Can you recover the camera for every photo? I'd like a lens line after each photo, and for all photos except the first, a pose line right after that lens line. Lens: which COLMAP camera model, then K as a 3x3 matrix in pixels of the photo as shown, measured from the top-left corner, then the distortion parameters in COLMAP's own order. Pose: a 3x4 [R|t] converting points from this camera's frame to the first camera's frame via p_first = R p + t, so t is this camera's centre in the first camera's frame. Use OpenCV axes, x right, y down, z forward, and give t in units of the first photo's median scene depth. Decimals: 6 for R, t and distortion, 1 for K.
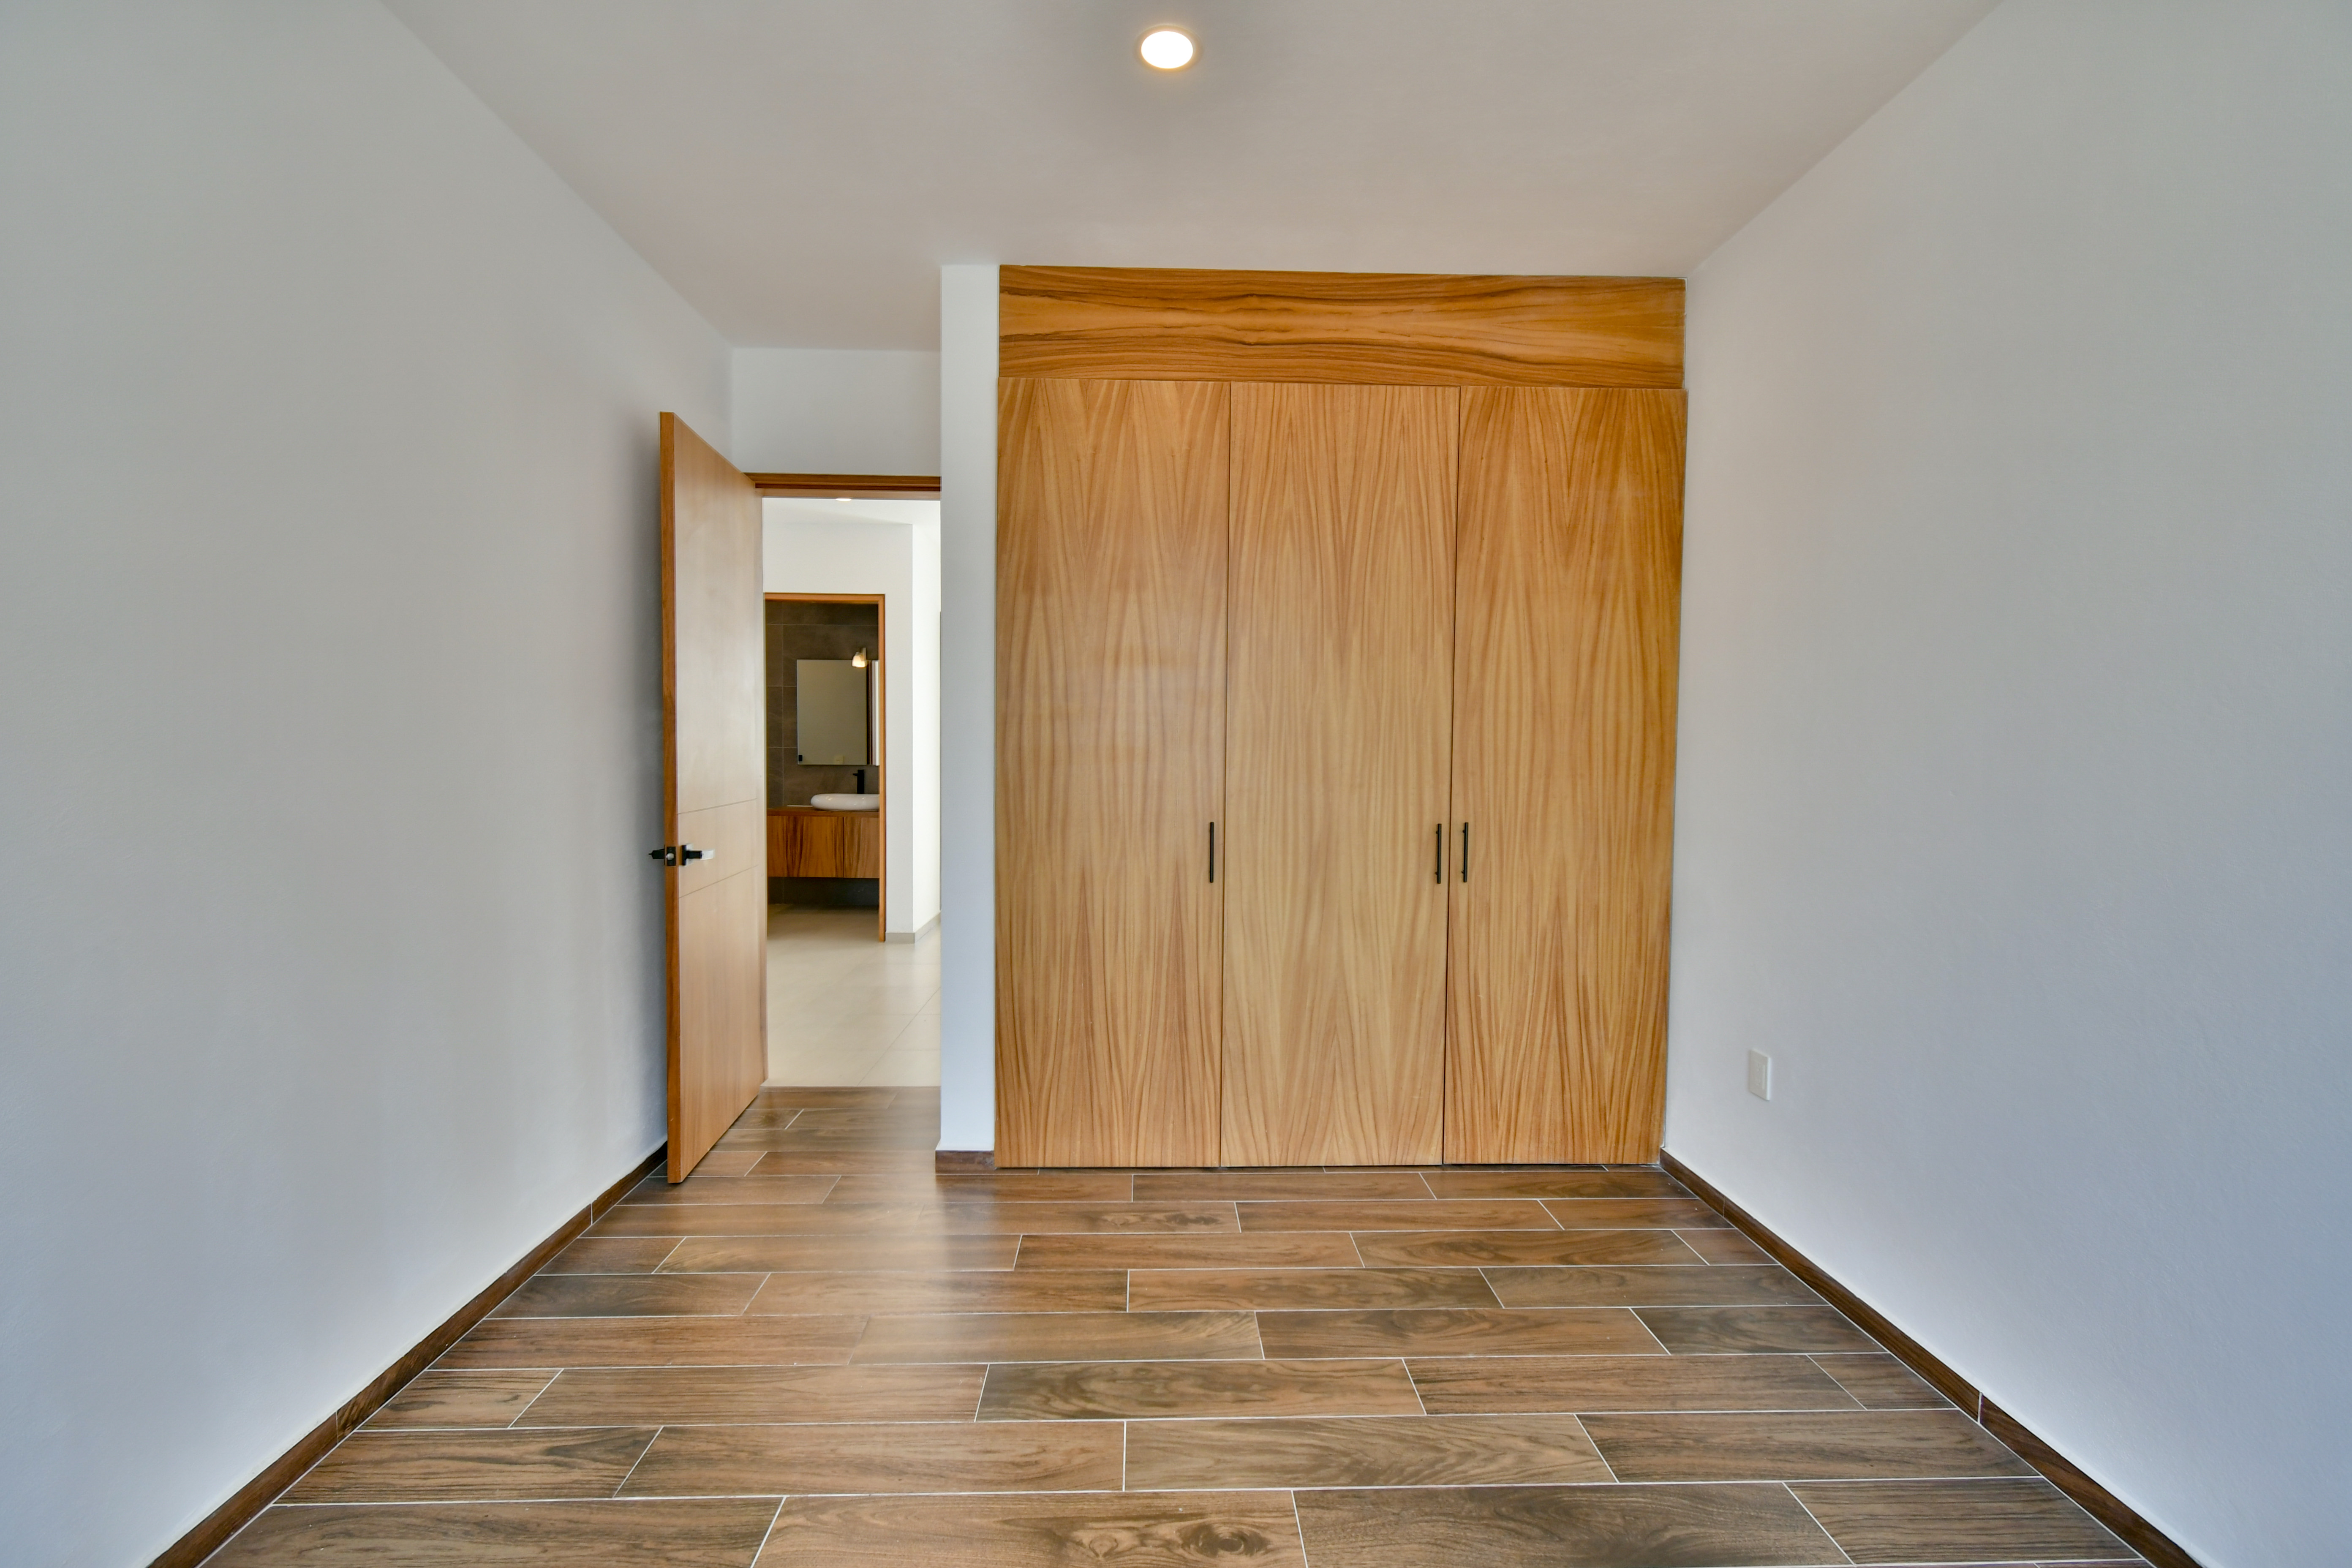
lens RADIAL K [[1030.6, 0, 1176.0], [0, 1030.6, 784.0], [0, 0, 1]] dist [0.002604, -0.000581]
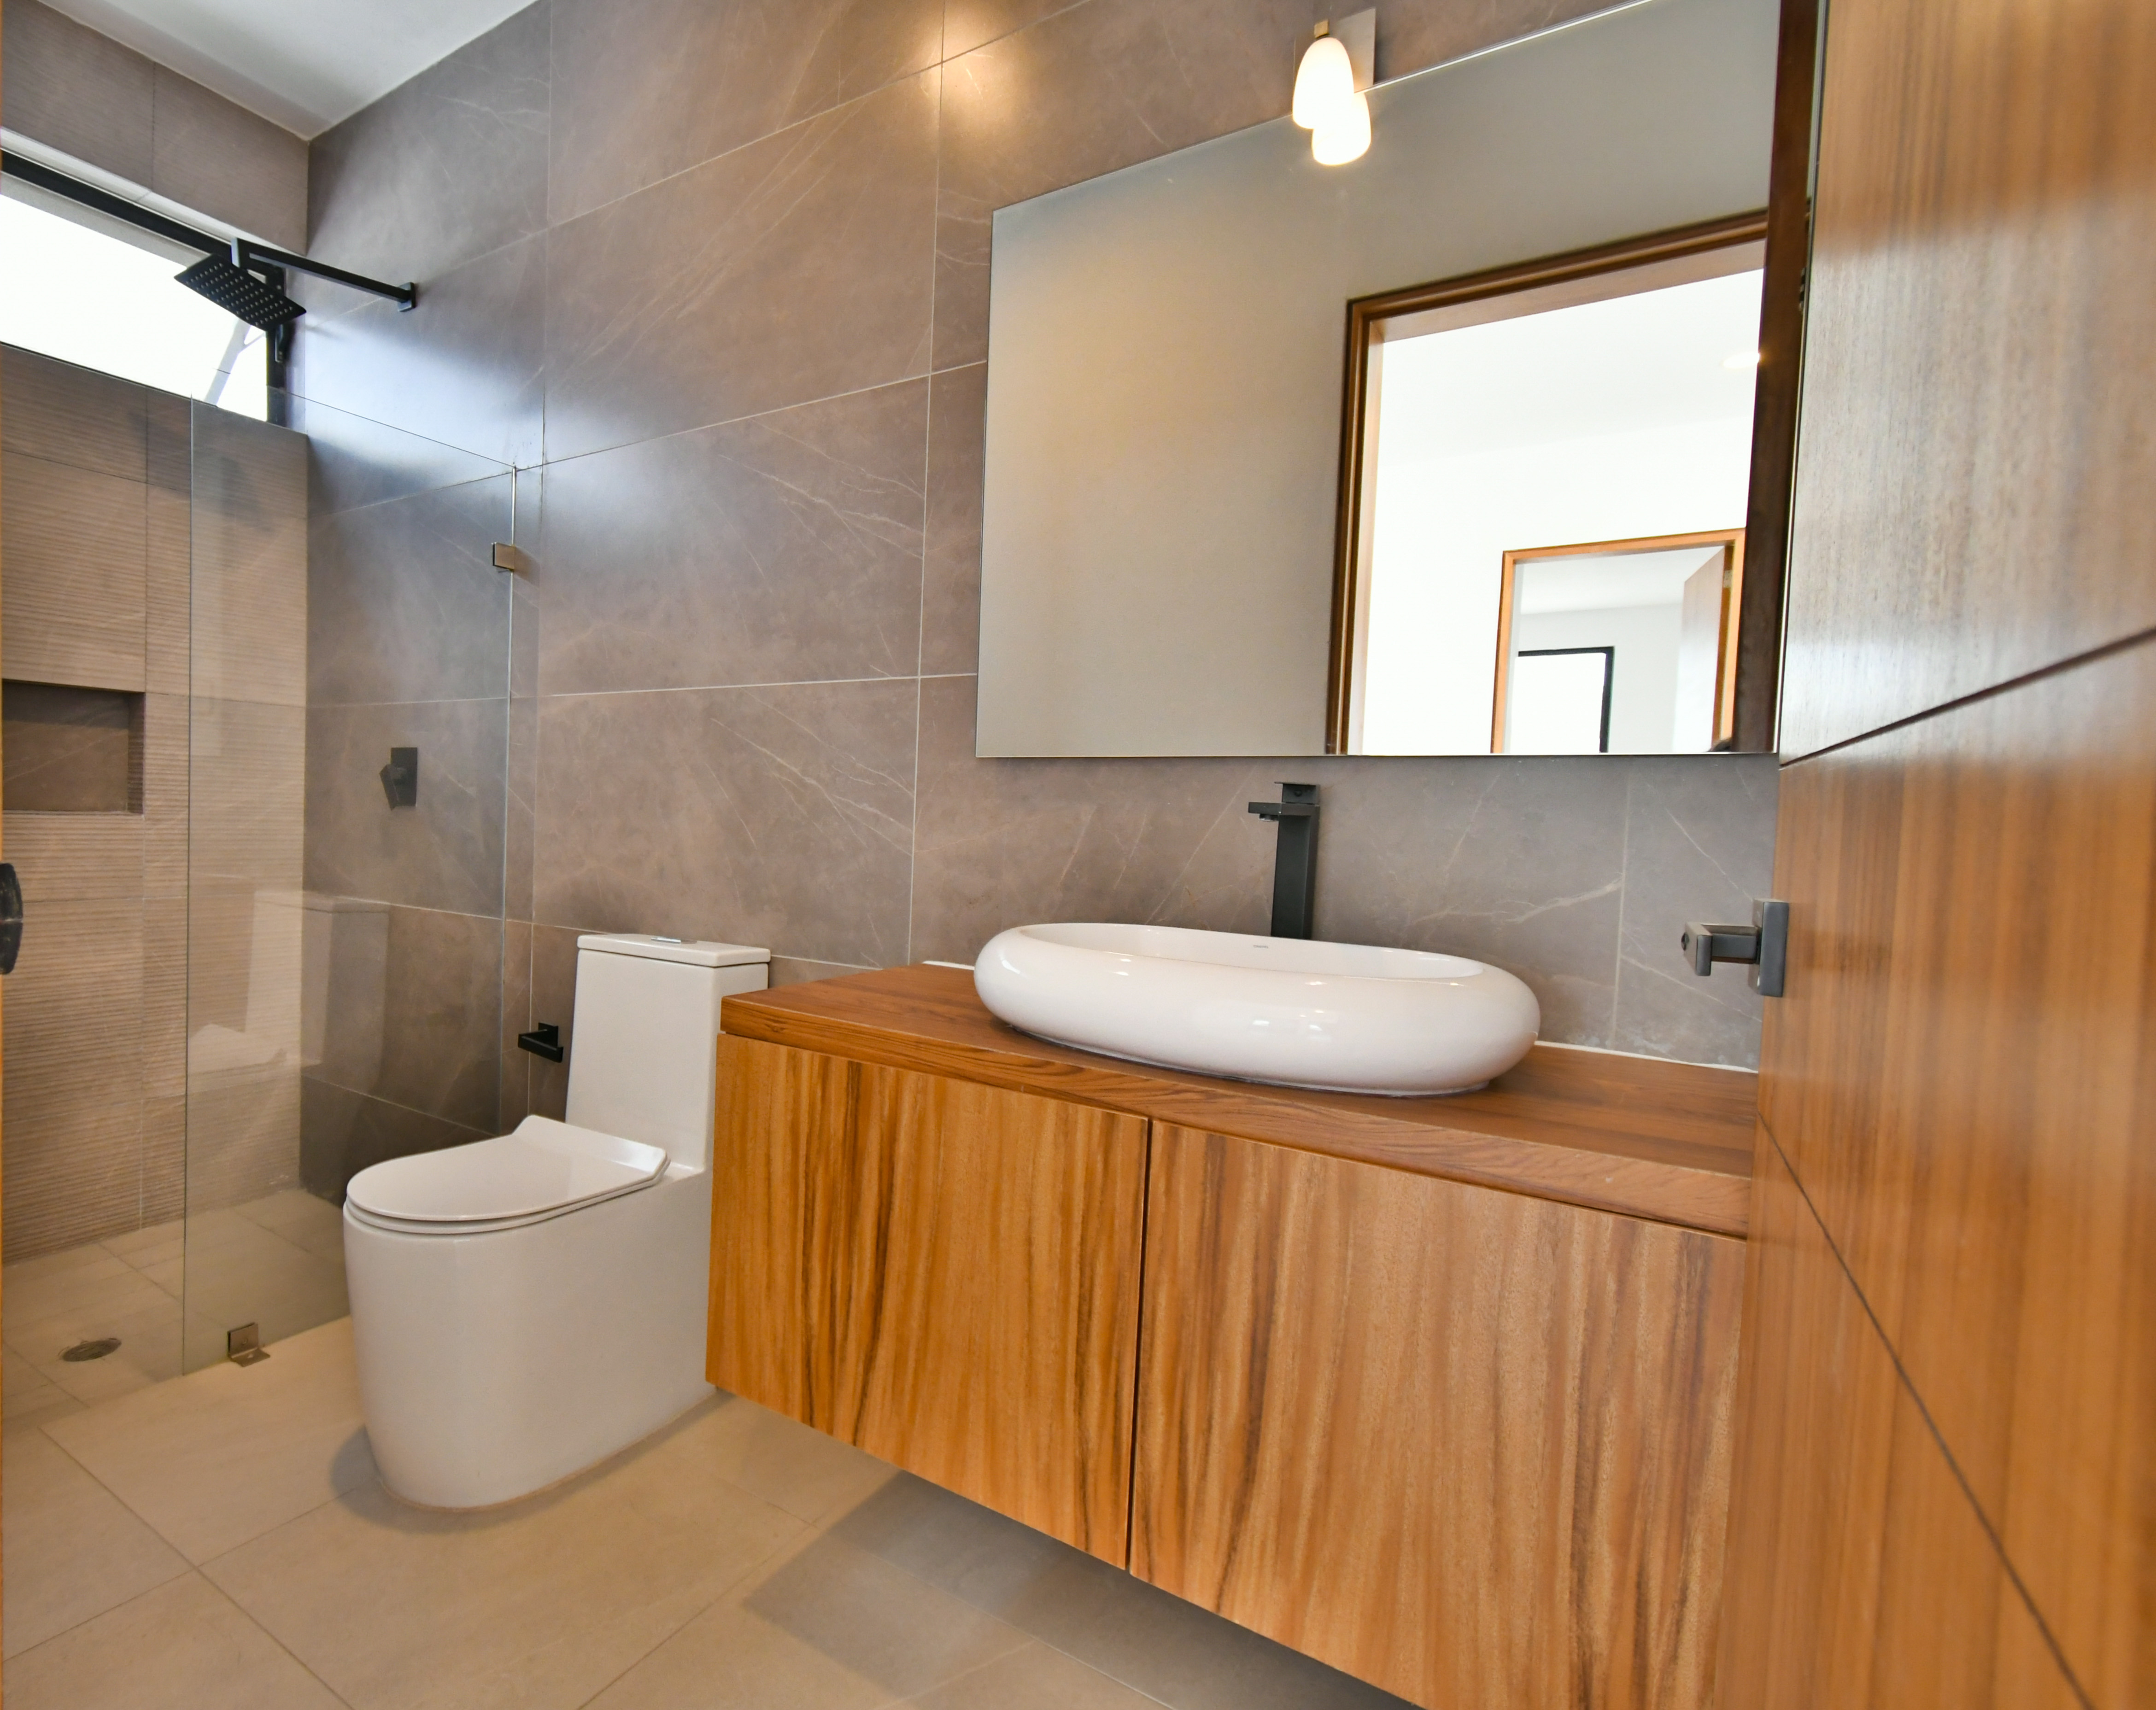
lens RADIAL K [[1010.0, 0, 1078.0], [0, 1010.0, 855.0], [0, 0, 1]] dist [-0.000116, -0.000017]
pose [[0.851610, 0.043567, -0.522363, -0.280864], [-0.051466, 0.998675, -0.000613, -0.001805], [0.521644, 0.027407, 0.852723, 0.939524]]
